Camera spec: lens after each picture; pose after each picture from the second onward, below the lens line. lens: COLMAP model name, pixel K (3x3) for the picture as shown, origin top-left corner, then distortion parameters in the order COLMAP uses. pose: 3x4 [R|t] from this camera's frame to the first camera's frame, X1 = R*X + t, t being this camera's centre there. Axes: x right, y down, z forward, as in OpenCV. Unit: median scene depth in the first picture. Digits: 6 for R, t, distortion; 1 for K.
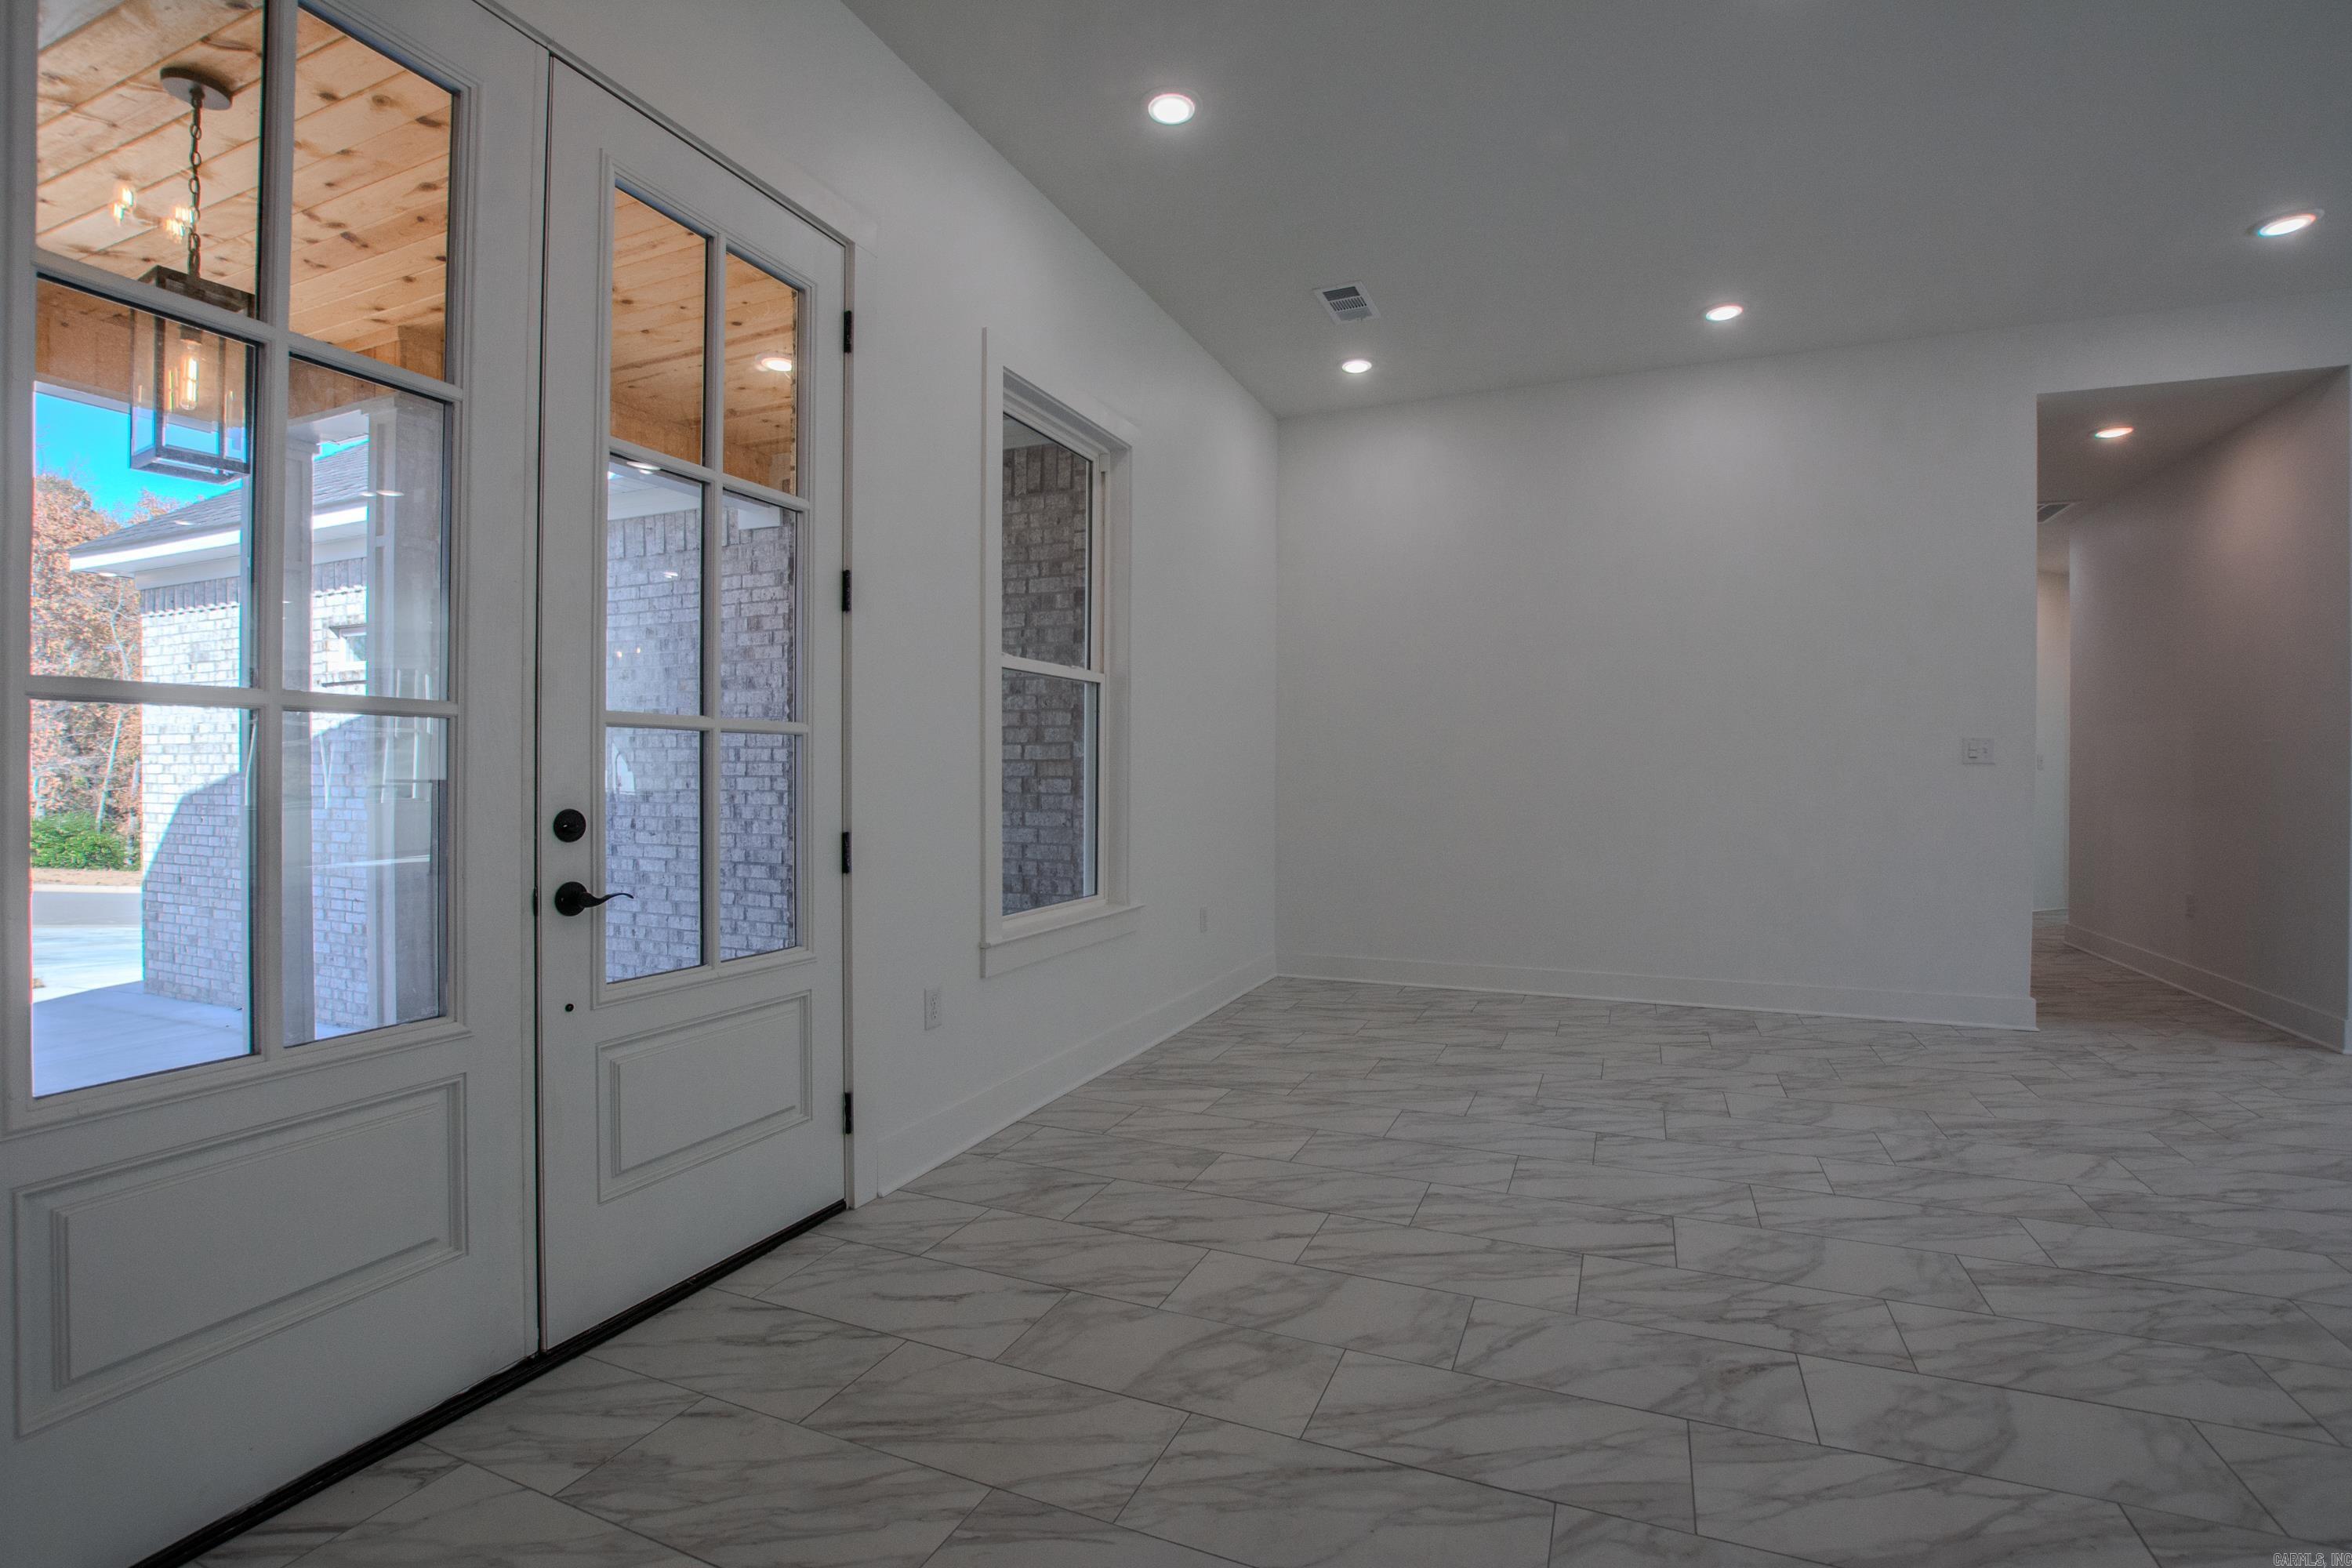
lens RADIAL K [[1056.9, 0, 1189.3], [0, 1056.9, 775.9], [0, 0, 1]] dist [-0.032608, 0.004148]
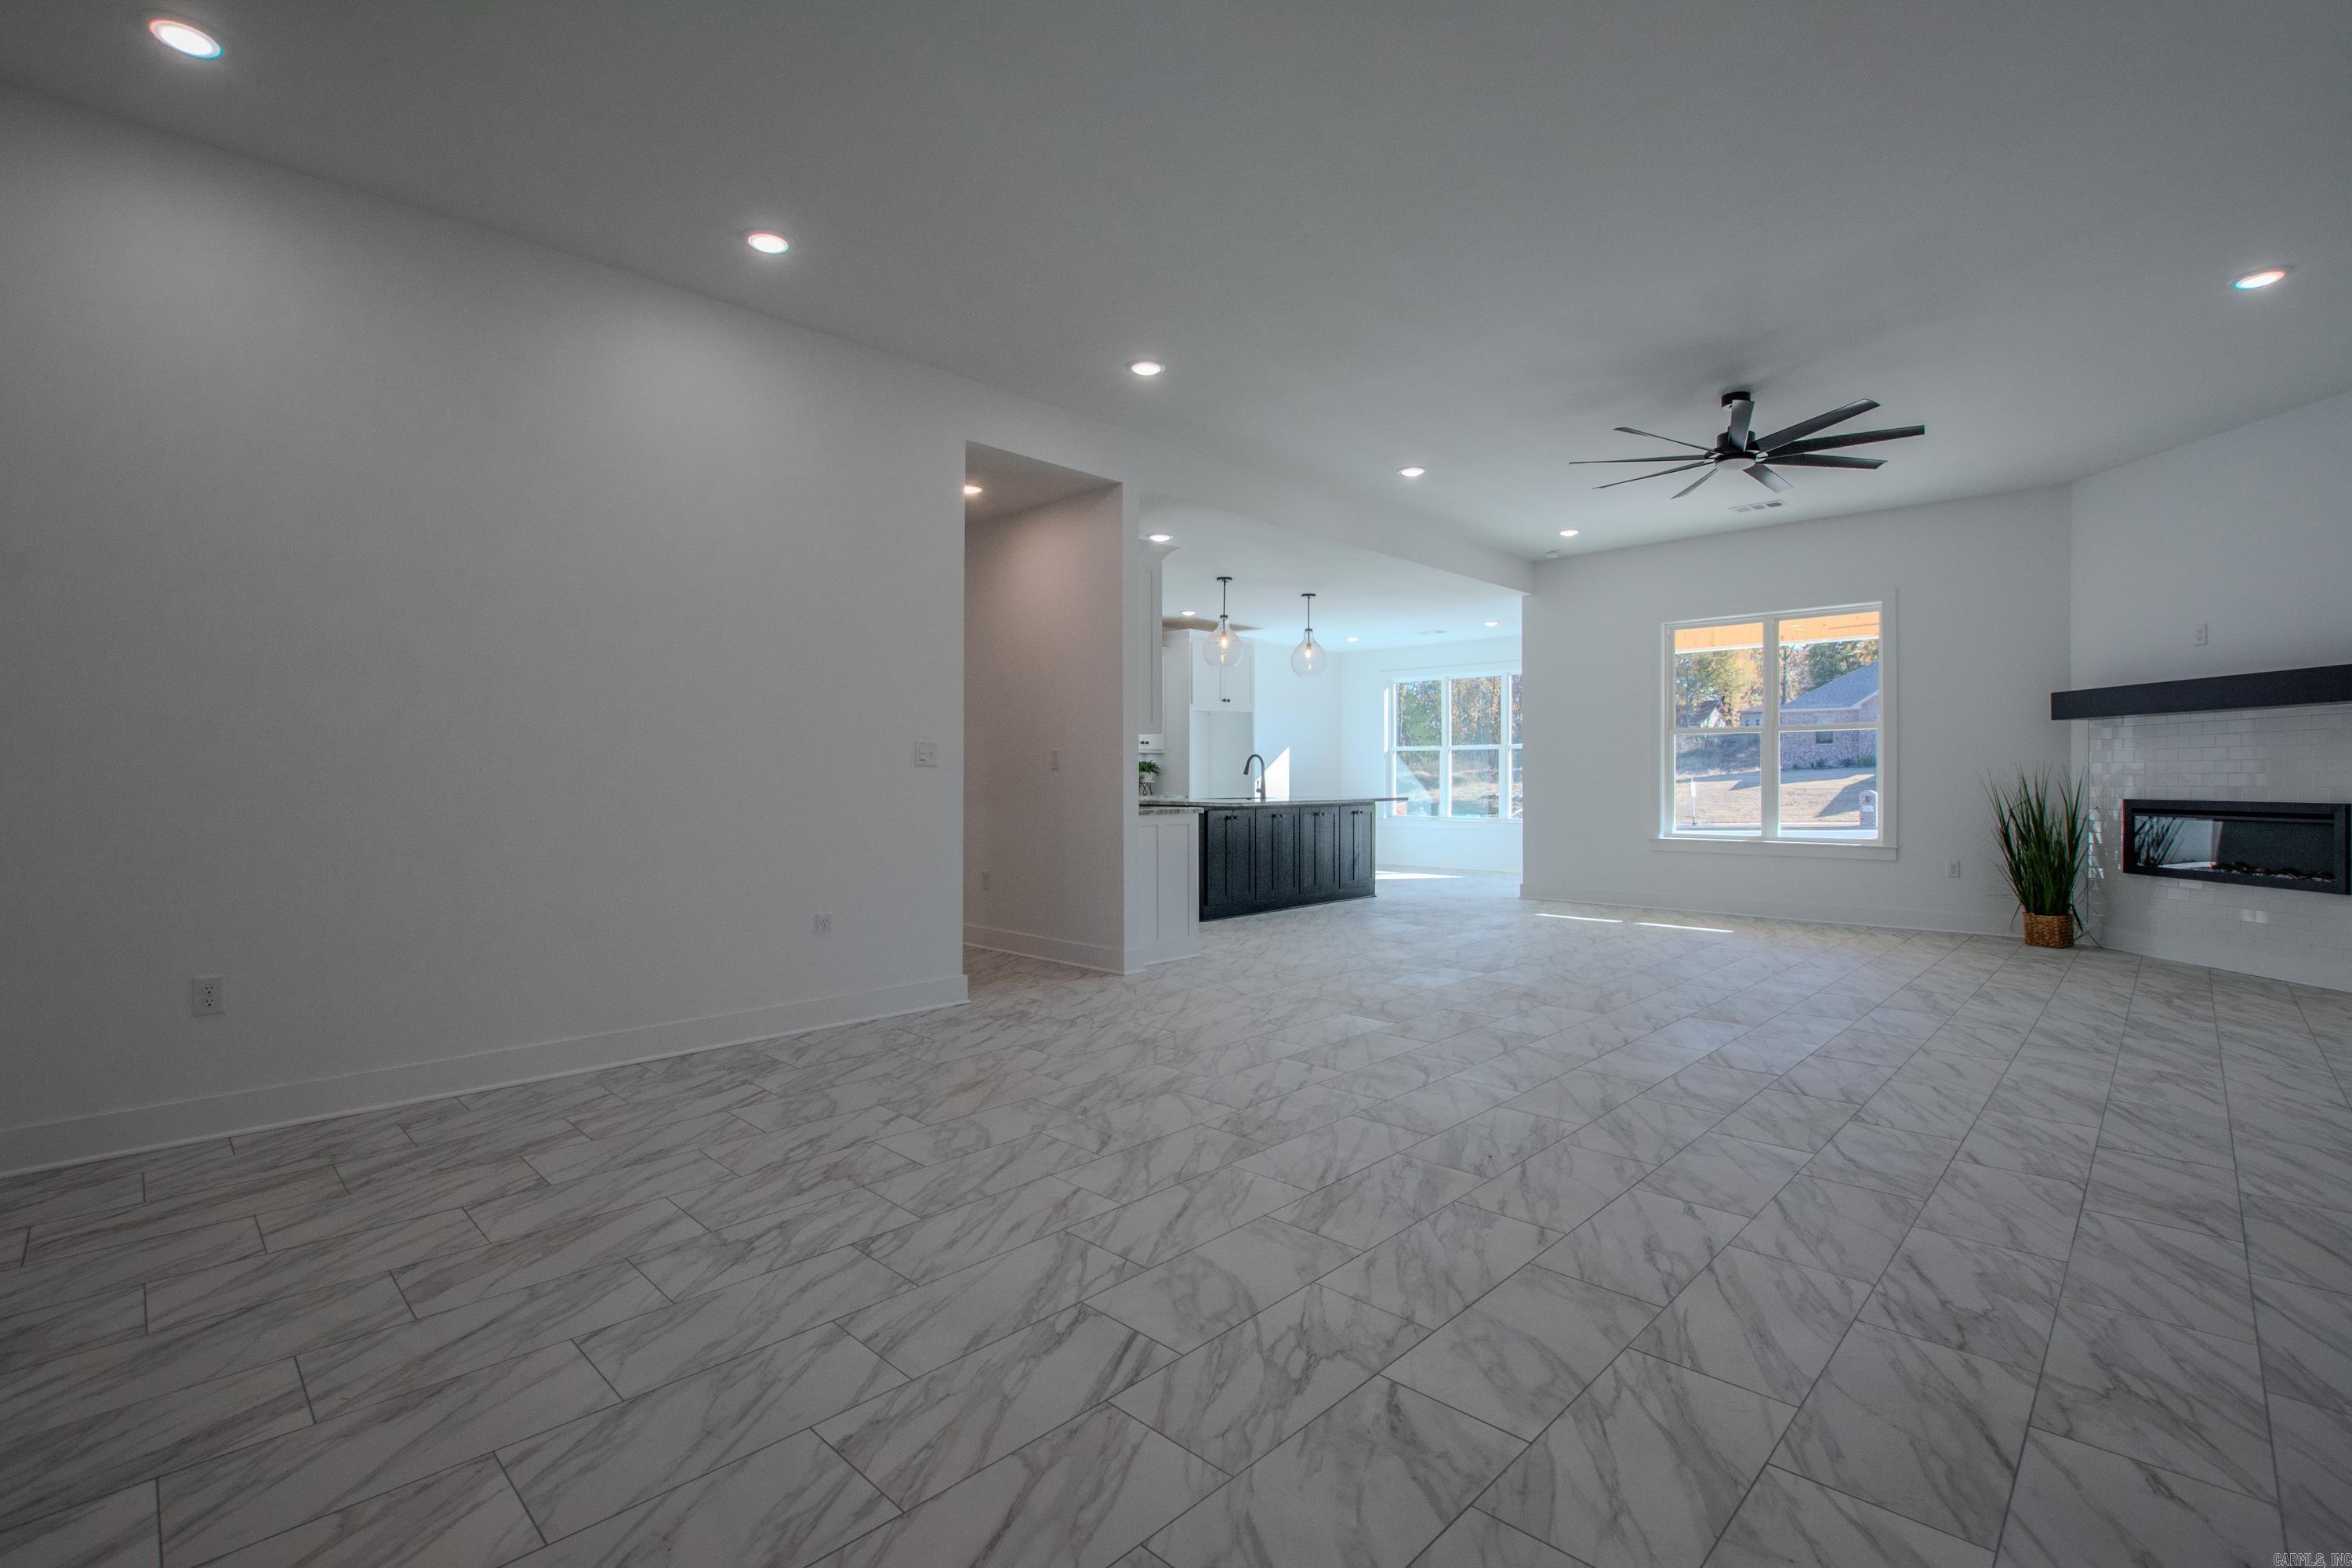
lens RADIAL K [[1056.9, 0, 1186.6], [0, 1056.9, 773.1], [0, 0, 1]] dist [-0.032608, 0.004148]
pose [[0.358315, 0.001228, 0.933600, -0.295627], [0.004985, 0.999982, -0.003228, 0.001012], [-0.933587, 0.005810, 0.358303, 0.625053]]
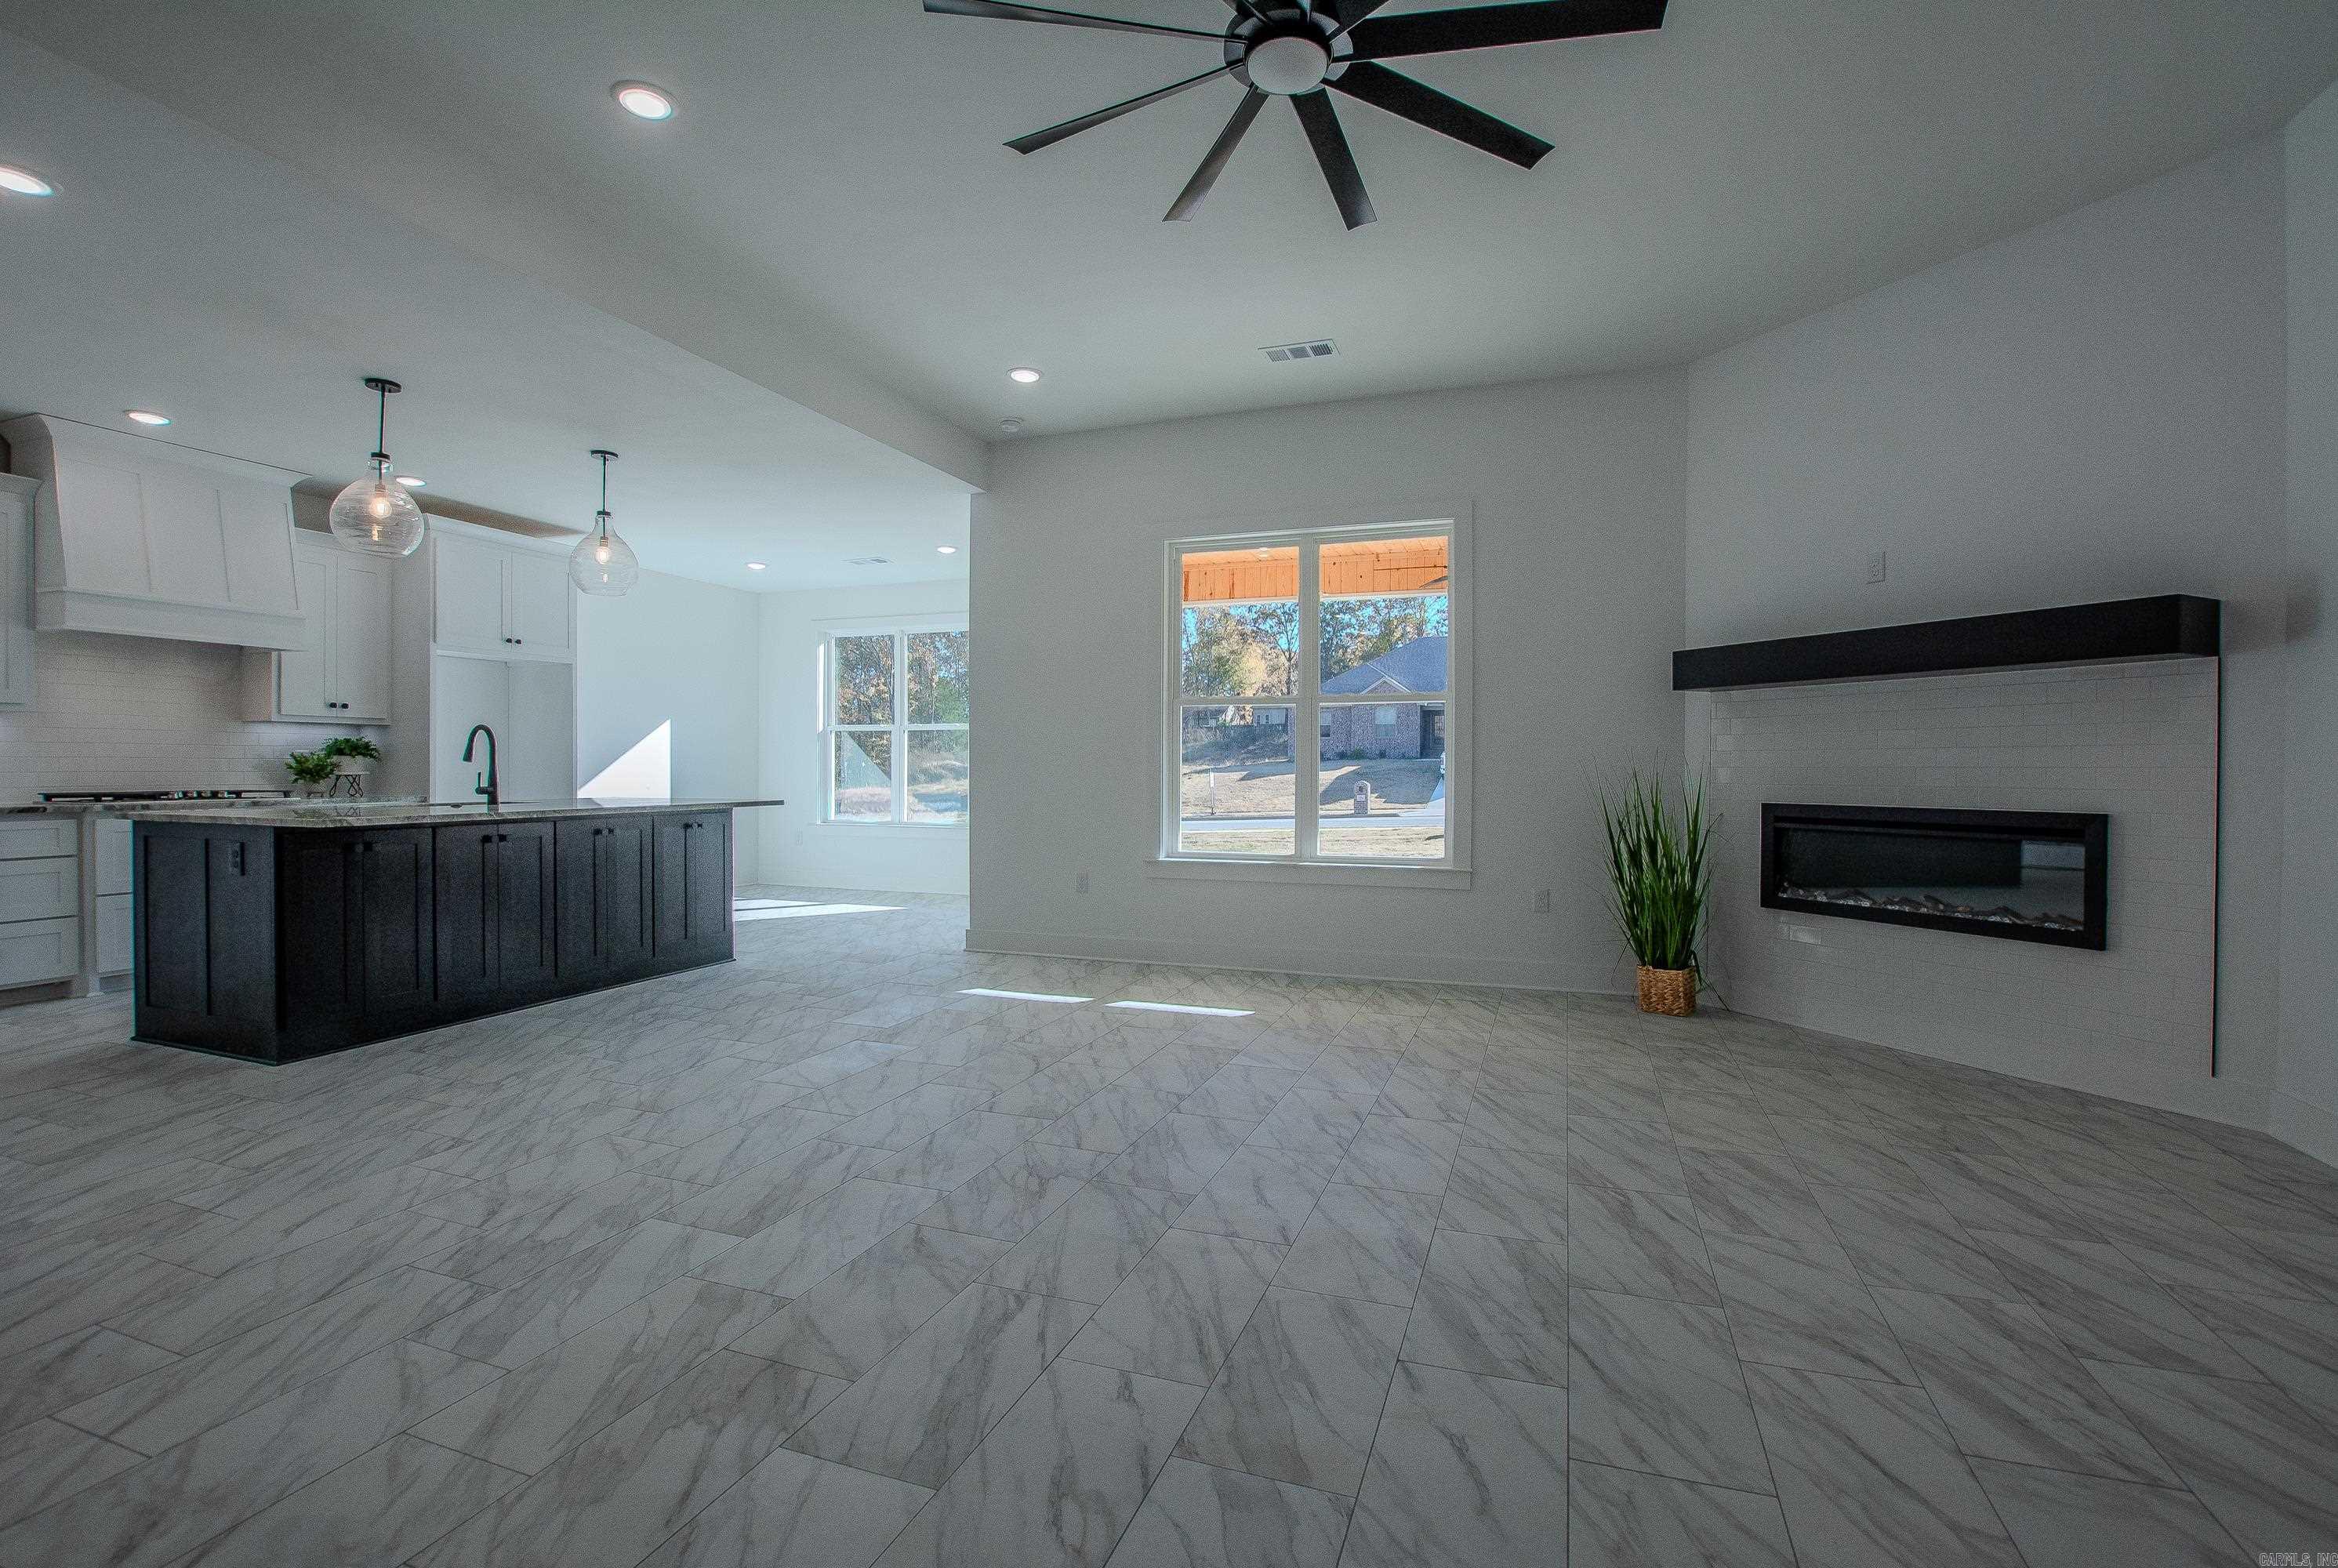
lens RADIAL K [[1067.6, 0, 1189.1], [0, 1067.6, 775.0], [0, 0, 1]] dist [-0.035978, 0.005999]
pose [[-0.060506, -0.010071, 0.998117, 1.107518], [0.000783, 0.999948, 0.010137, 0.000726], [-0.998168, 0.001395, -0.060495, 0.489561]]
